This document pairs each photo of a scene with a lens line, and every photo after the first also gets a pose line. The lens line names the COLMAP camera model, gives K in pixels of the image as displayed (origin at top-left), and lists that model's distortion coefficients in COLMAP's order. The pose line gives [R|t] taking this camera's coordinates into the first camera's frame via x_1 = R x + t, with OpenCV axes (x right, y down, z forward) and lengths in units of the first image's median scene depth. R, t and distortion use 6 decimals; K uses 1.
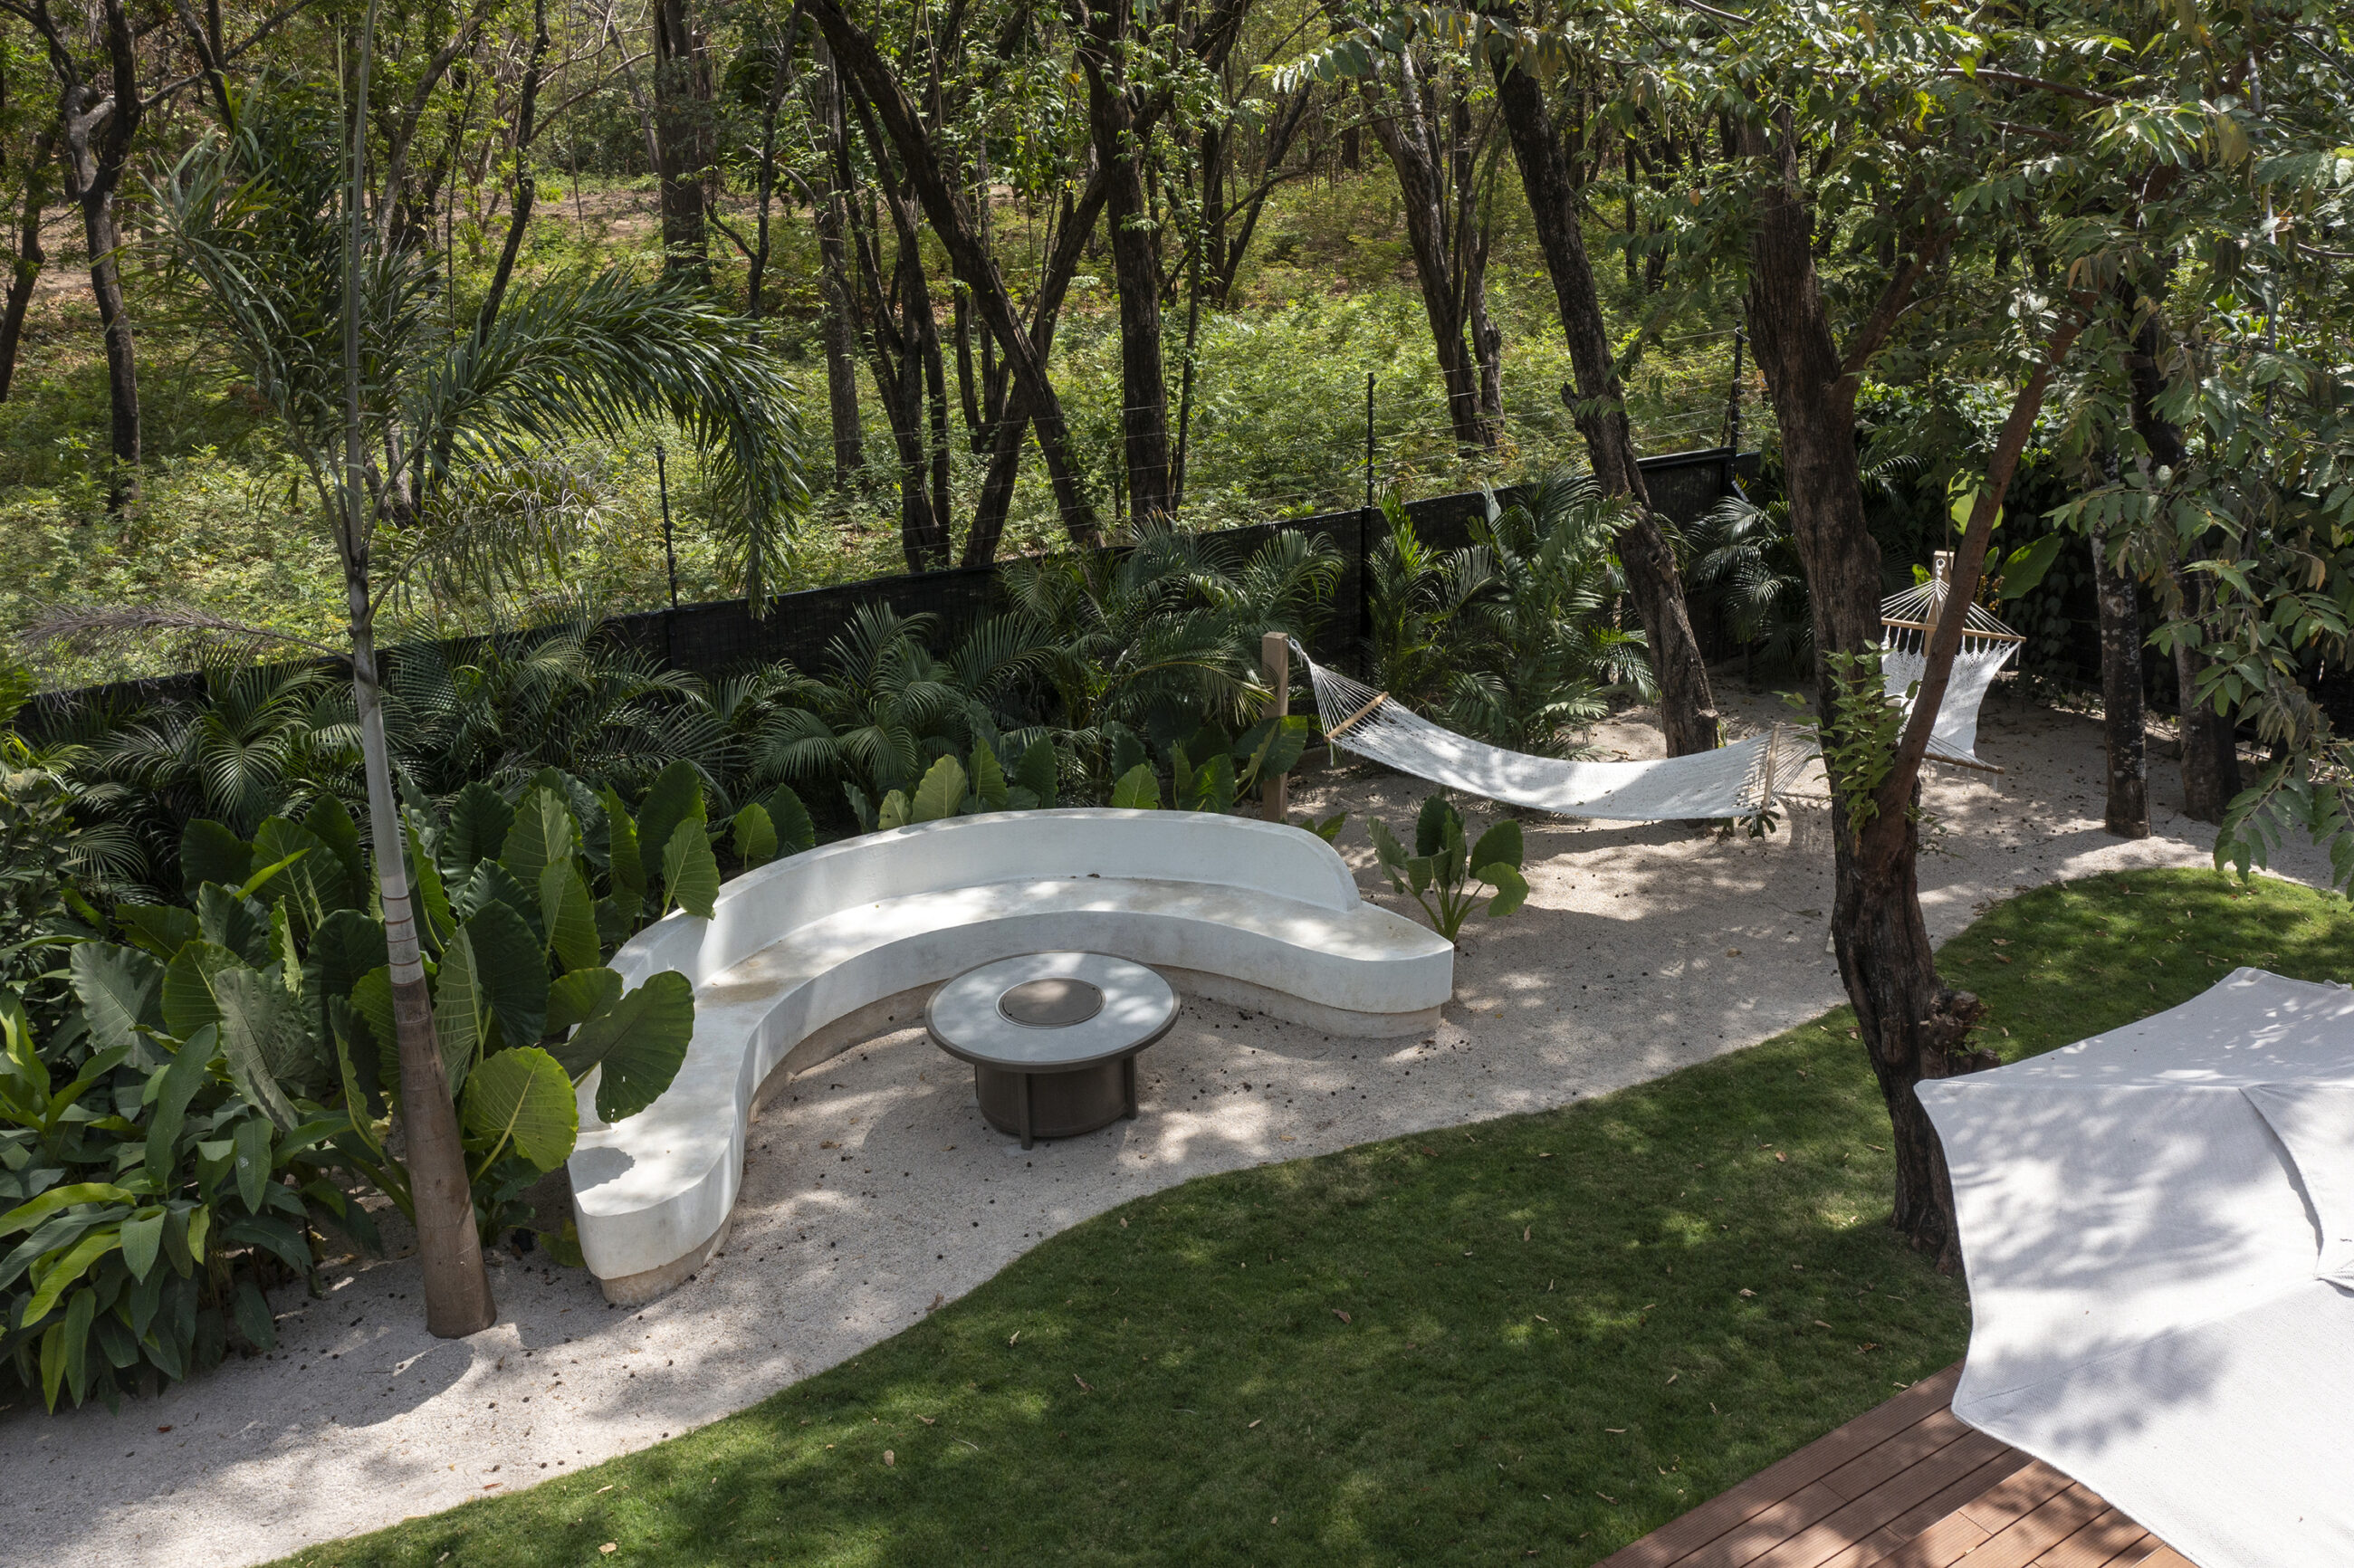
lens RADIAL K [[2009.6, 0, 1173.0], [0, 2009.6, 724.9], [0, 0, 1]] dist [-0.001775, -0.001055]
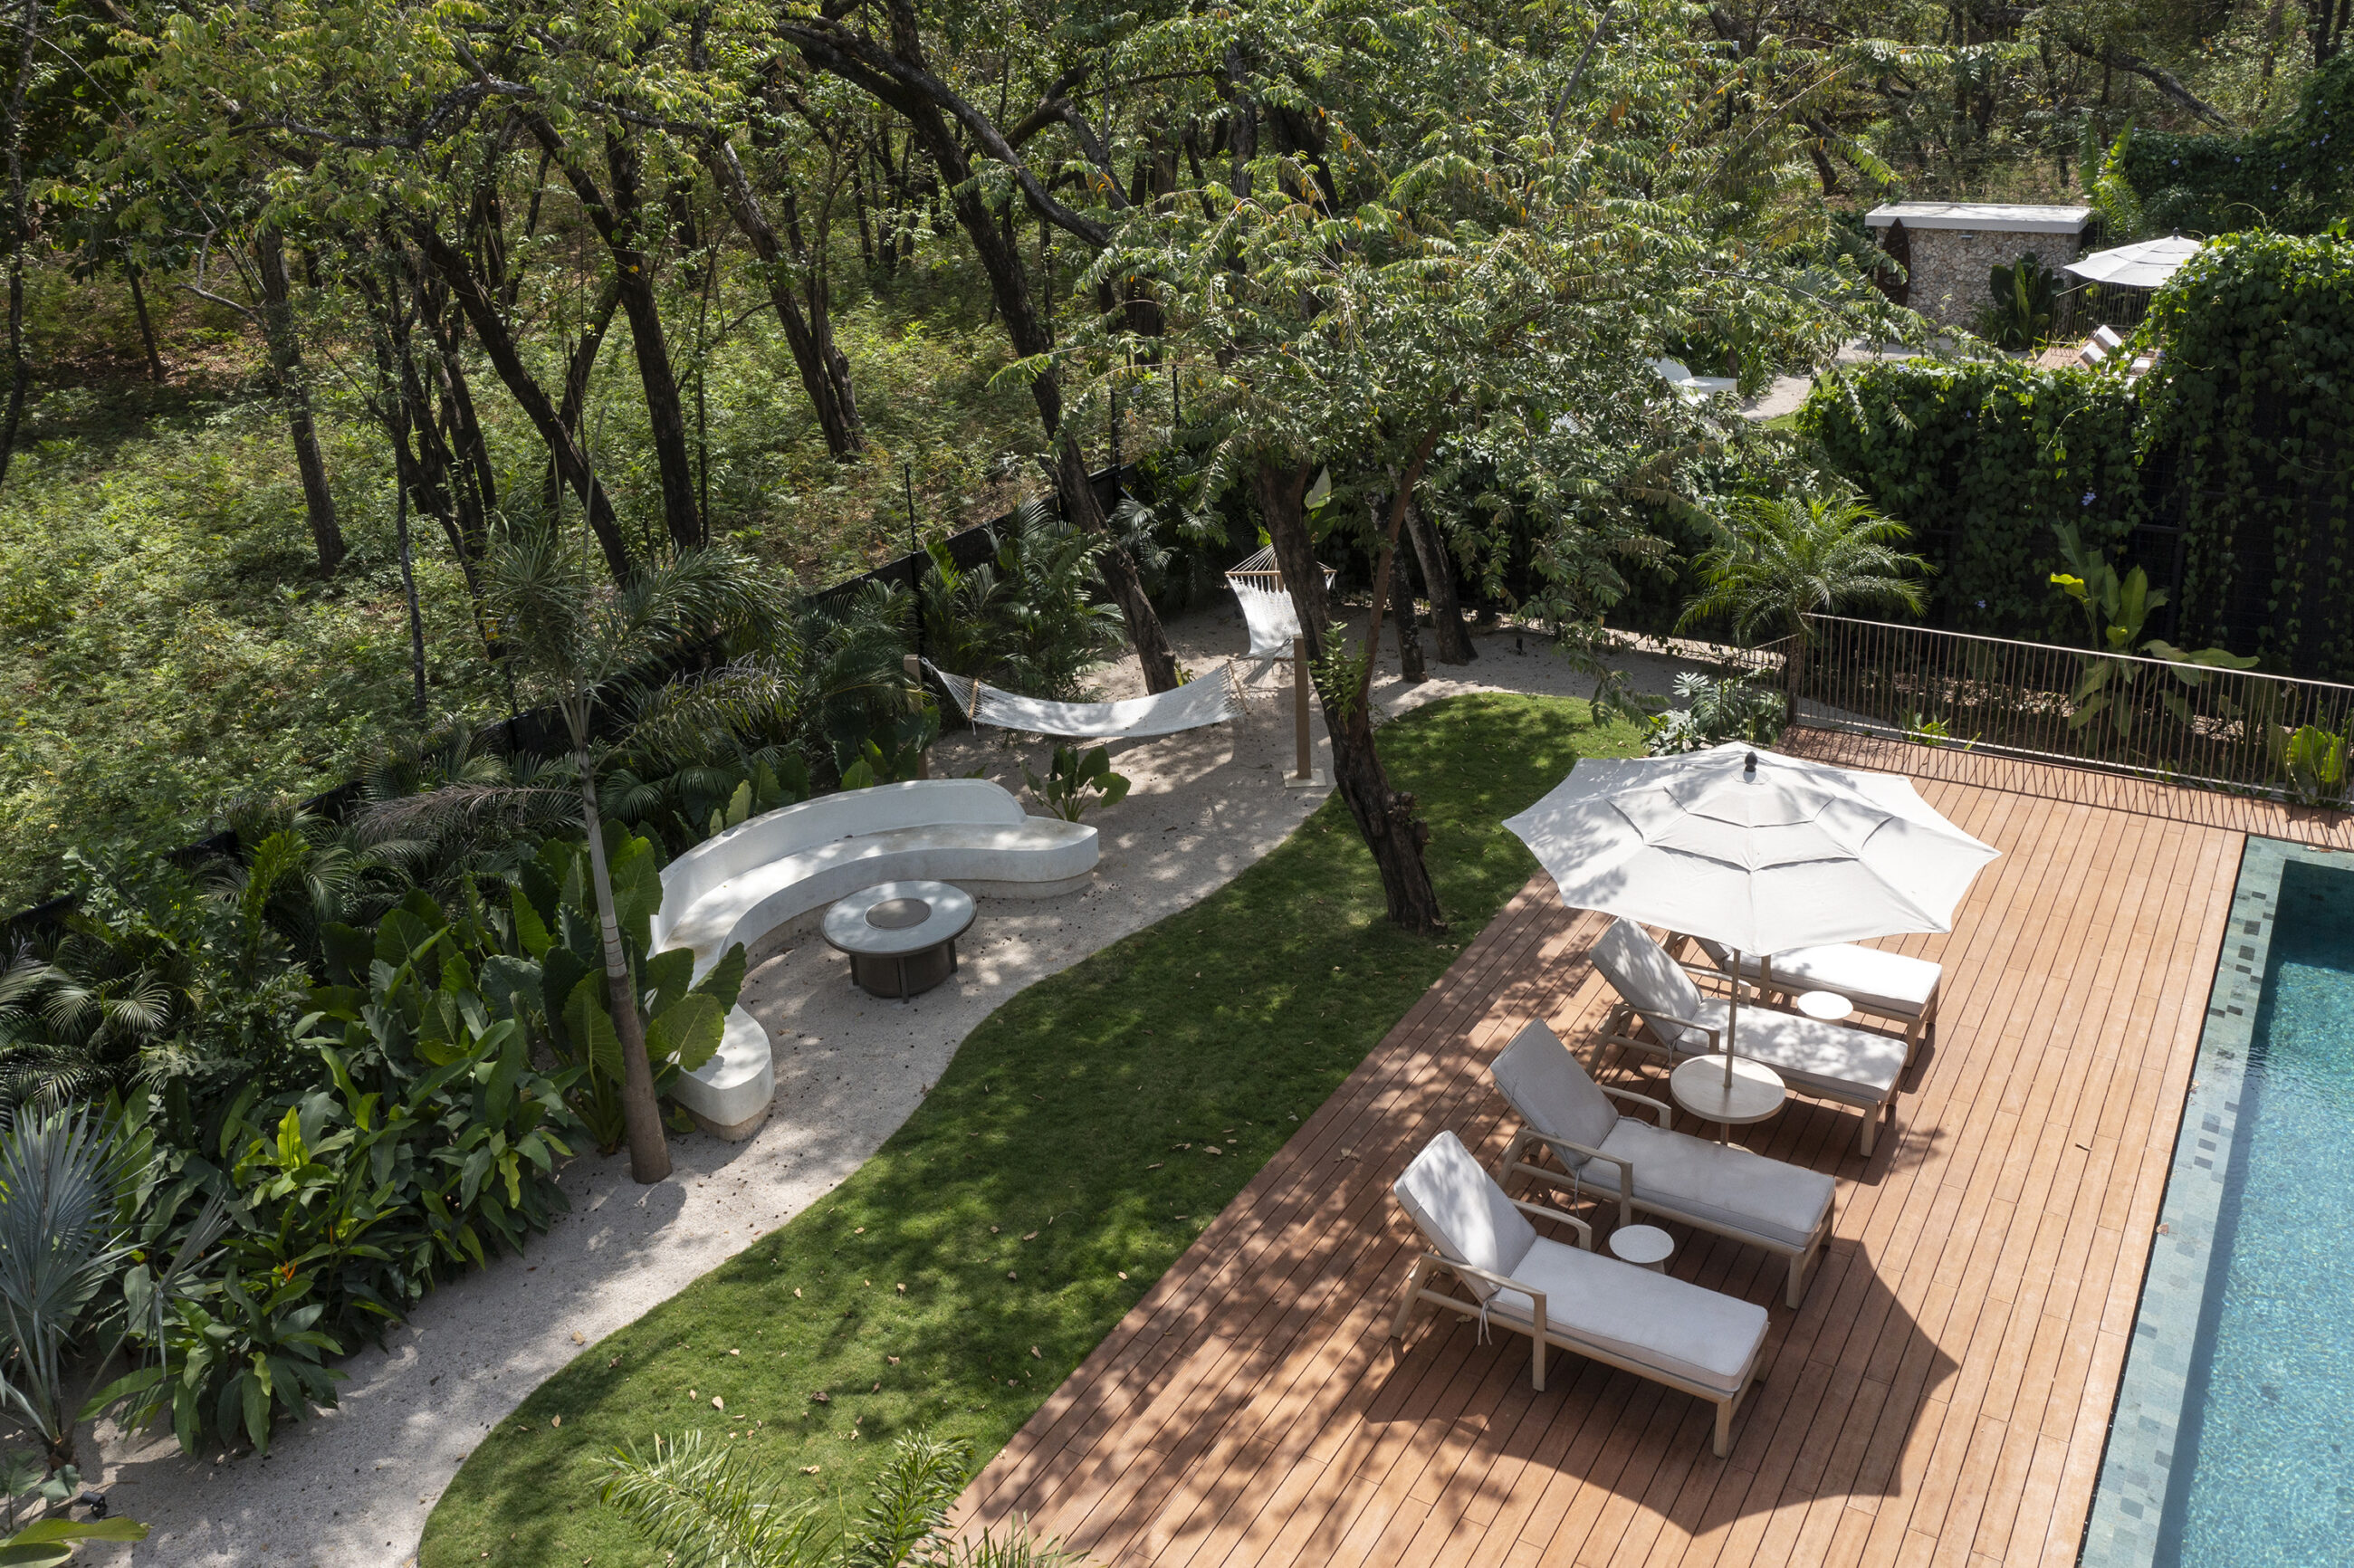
lens RADIAL K [[1907.2, 0, 1177.0], [0, 1907.2, 784.0], [0, 0, 1]] dist [-0.000667, -0.004719]
pose [[0.905131, -0.206982, 0.371345, -0.340630], [0.176076, 0.977554, 0.115699, -0.086685], [-0.386957, -0.039338, 0.921258, -0.427260]]
